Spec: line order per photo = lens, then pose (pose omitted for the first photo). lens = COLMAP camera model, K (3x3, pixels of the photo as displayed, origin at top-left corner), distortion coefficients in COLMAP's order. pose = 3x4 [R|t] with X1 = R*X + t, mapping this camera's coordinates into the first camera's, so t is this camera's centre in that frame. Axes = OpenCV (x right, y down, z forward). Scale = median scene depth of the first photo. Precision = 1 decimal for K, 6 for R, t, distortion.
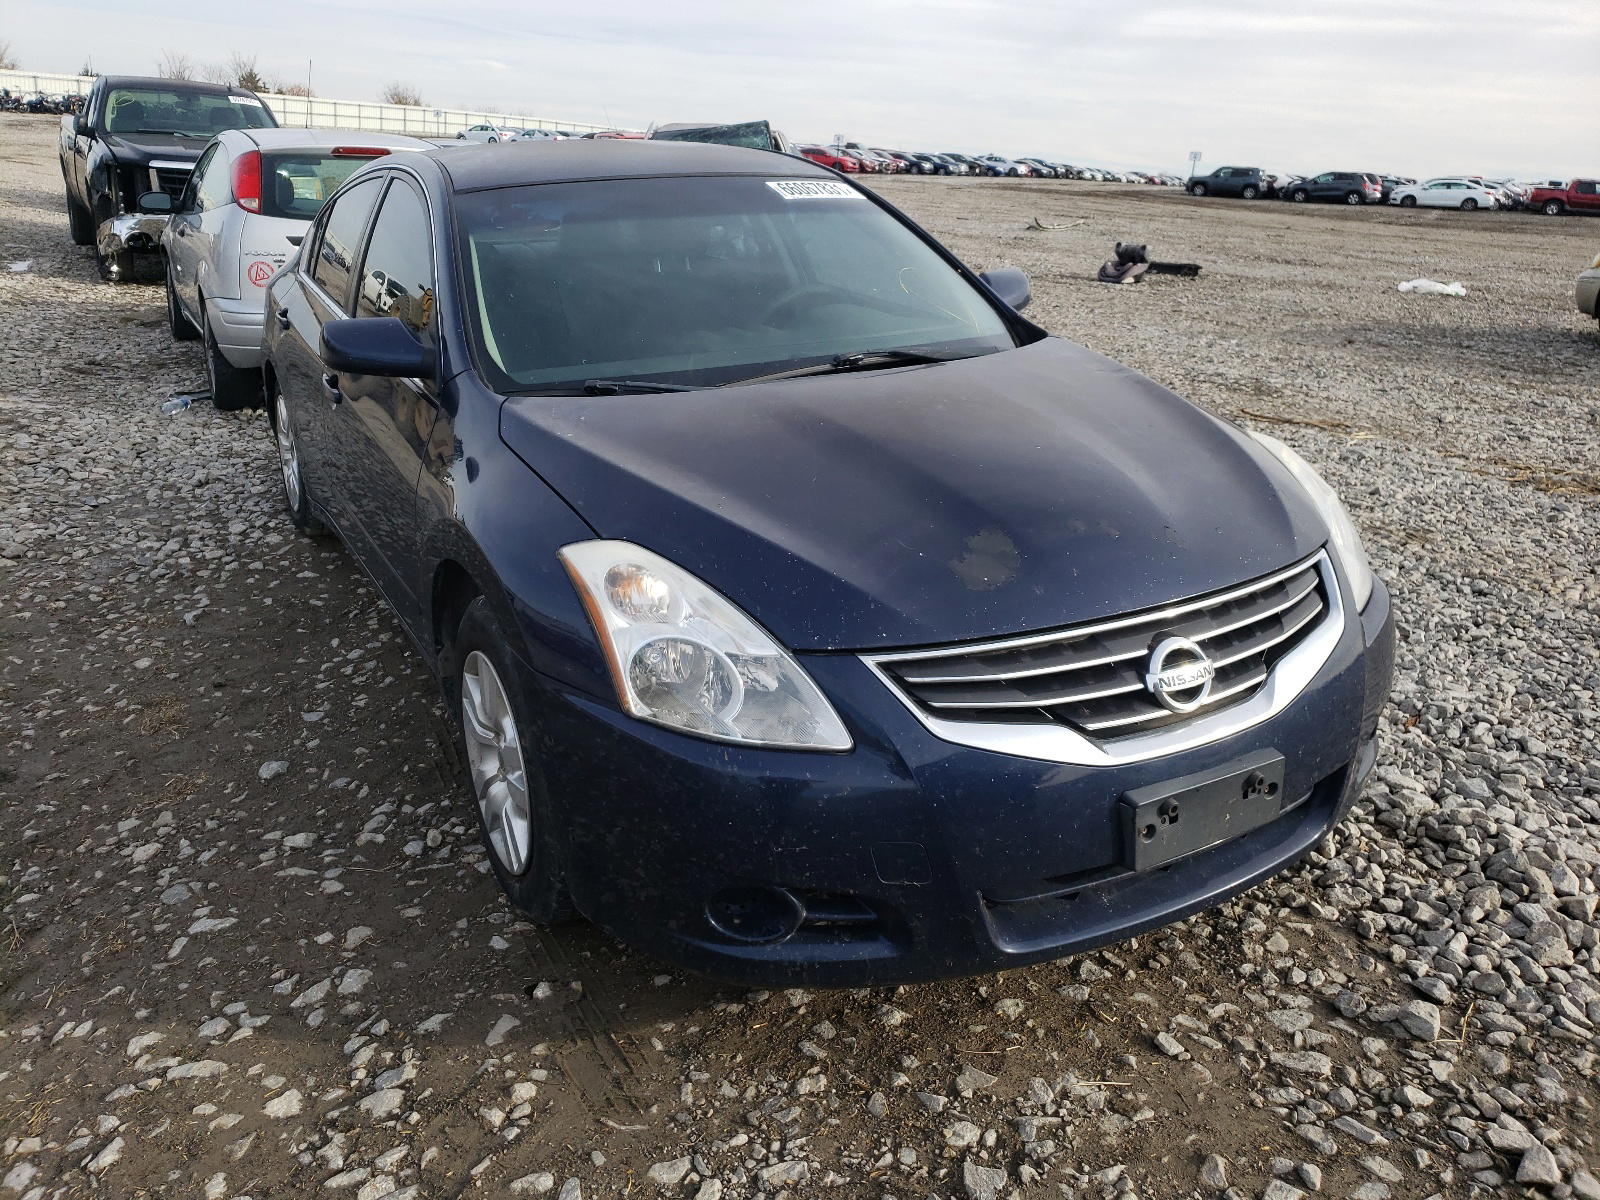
lens RADIAL K [[1228.9, 0, 799.7], [0, 1228.9, 590.1], [0, 0, 1]] dist [0.020550, 0.009580]
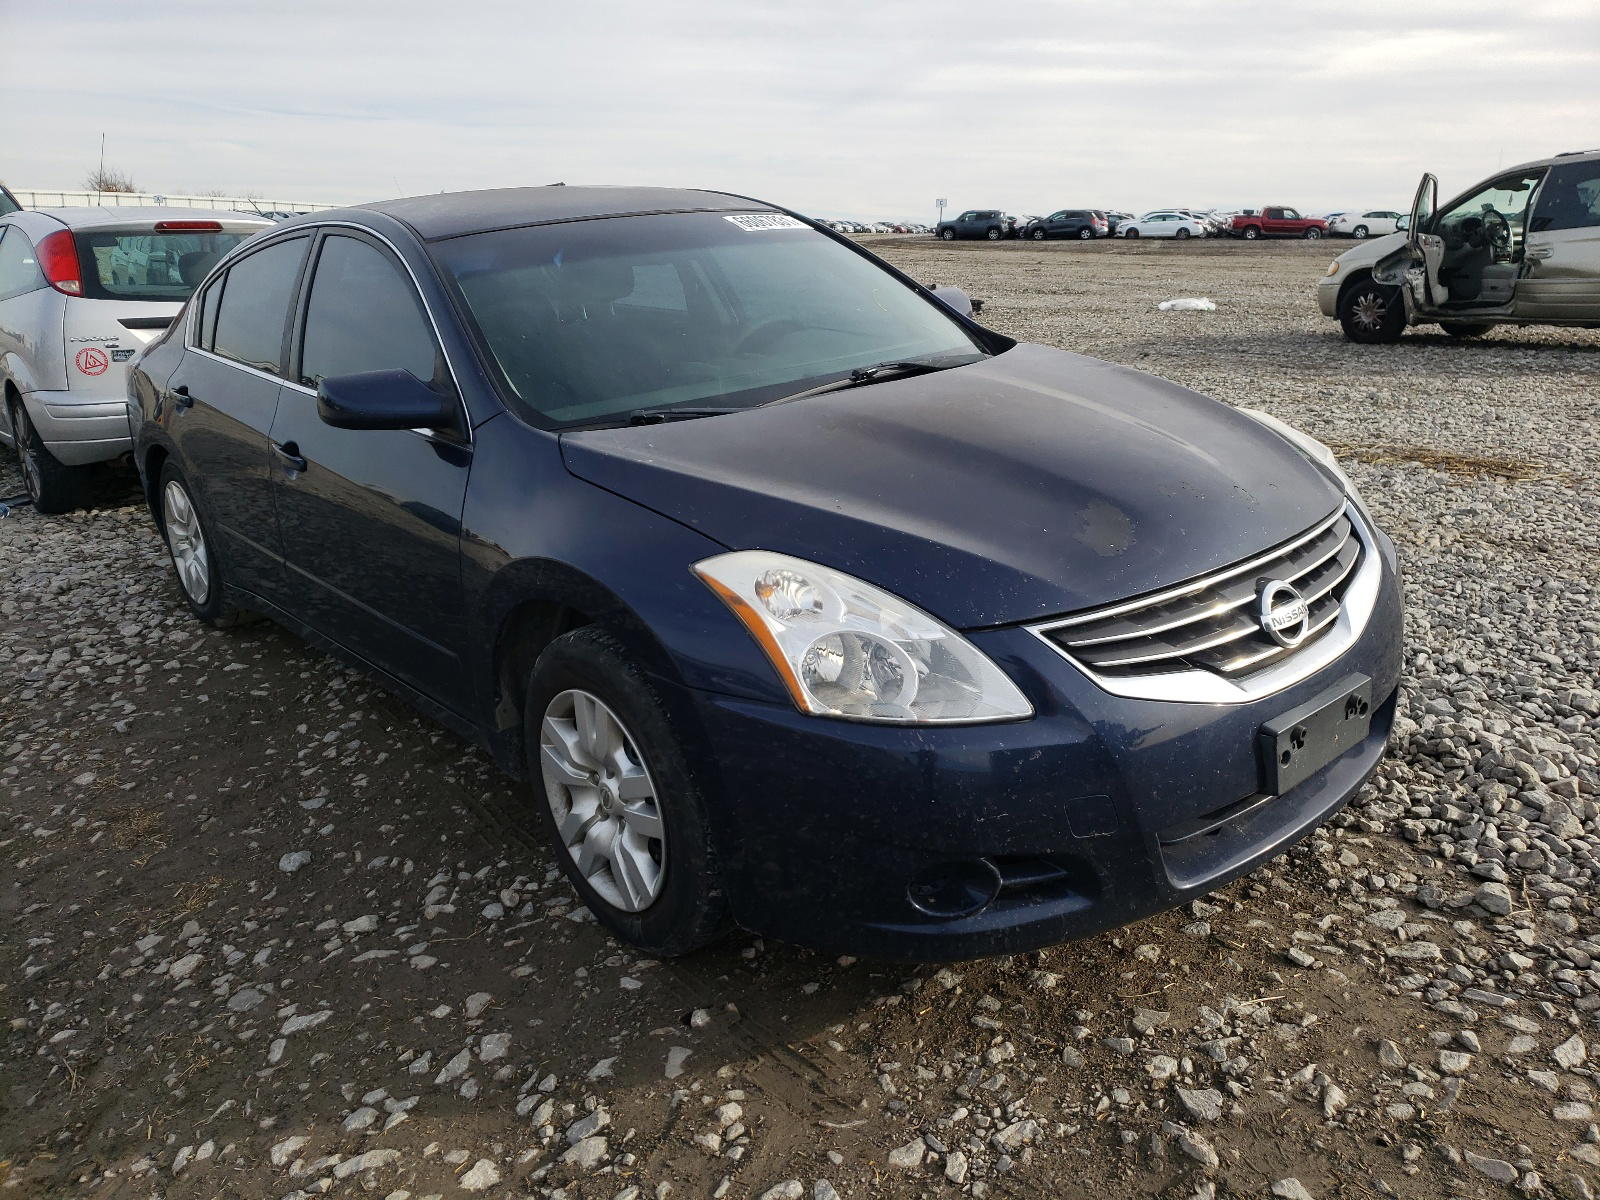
lens RADIAL K [[1228.9, 0, 804.8], [0, 1228.9, 608.7], [0, 0, 1]] dist [0.020550, 0.009580]
pose [[0.974280, -0.115590, 0.193436, -0.270298], [0.122308, 0.992223, -0.023114, 0.031625], [-0.189260, 0.046178, 0.980841, 0.001725]]
